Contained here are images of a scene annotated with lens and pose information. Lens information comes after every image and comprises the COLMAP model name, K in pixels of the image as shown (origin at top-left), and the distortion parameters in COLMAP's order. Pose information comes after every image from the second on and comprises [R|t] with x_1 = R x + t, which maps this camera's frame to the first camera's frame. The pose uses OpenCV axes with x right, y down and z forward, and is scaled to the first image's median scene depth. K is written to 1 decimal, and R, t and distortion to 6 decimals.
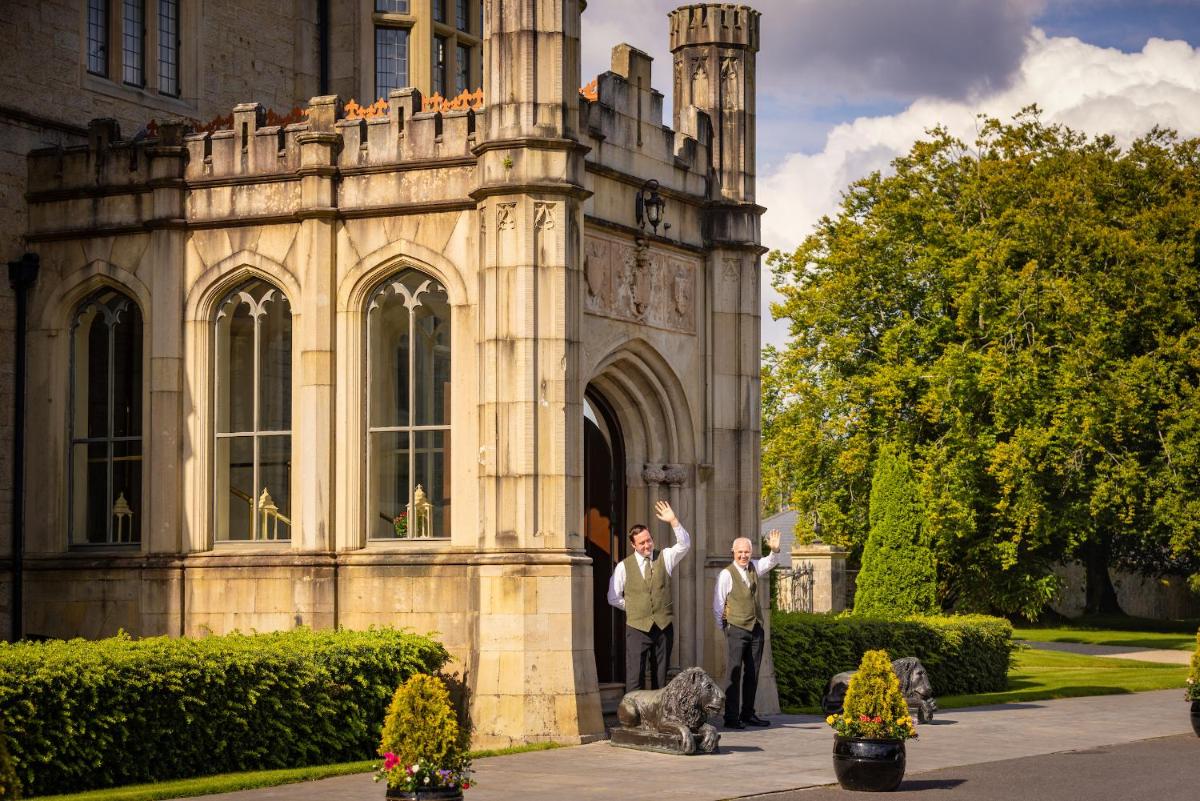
lens RADIAL K [[2633.9, 0, 556.5], [0, 2633.9, 234.4], [0, 0, 1]] dist [0.075829, 0.183097]
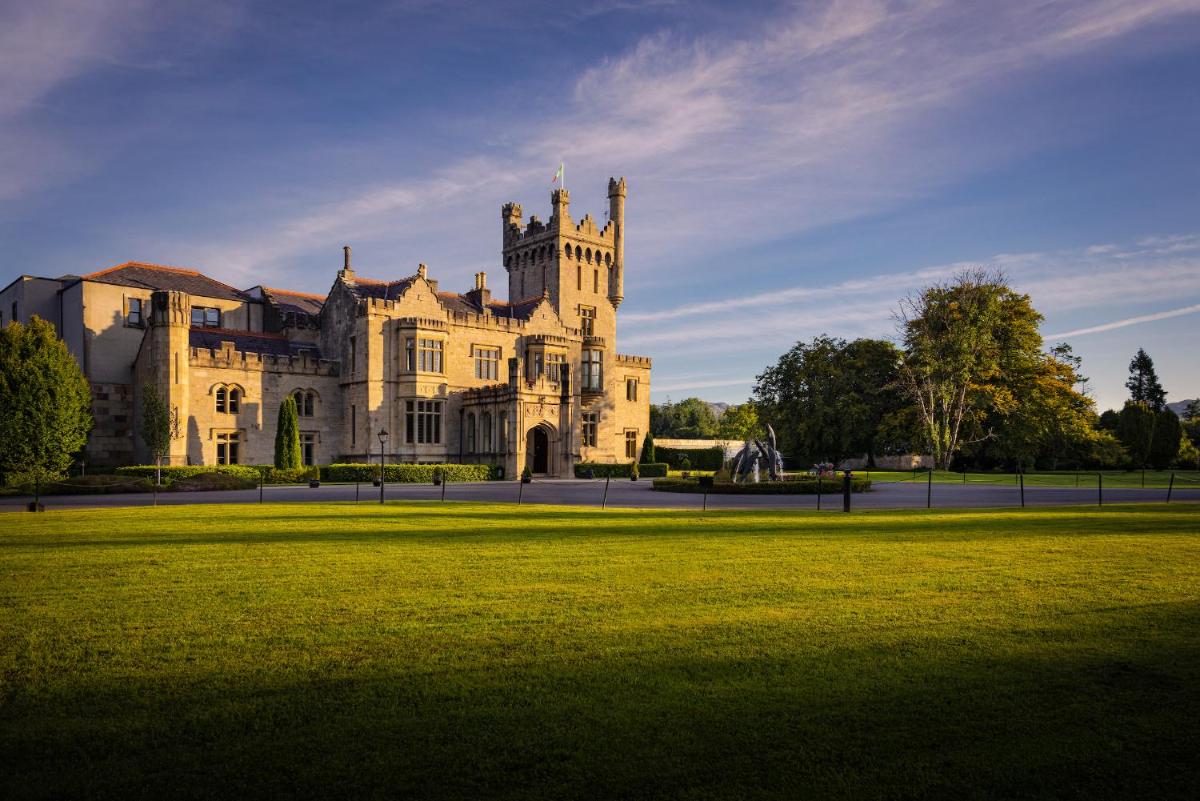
lens RADIAL K [[908.0, 0, 547.7], [0, 908.0, 421.2], [0, 0, 1]] dist [-0.008497, 0.005426]
pose [[0.913209, -0.021267, -0.406937, 0.916768], [0.056566, 0.995585, 0.074909, -0.118518], [0.403547, -0.091426, 0.910379, -0.979365]]
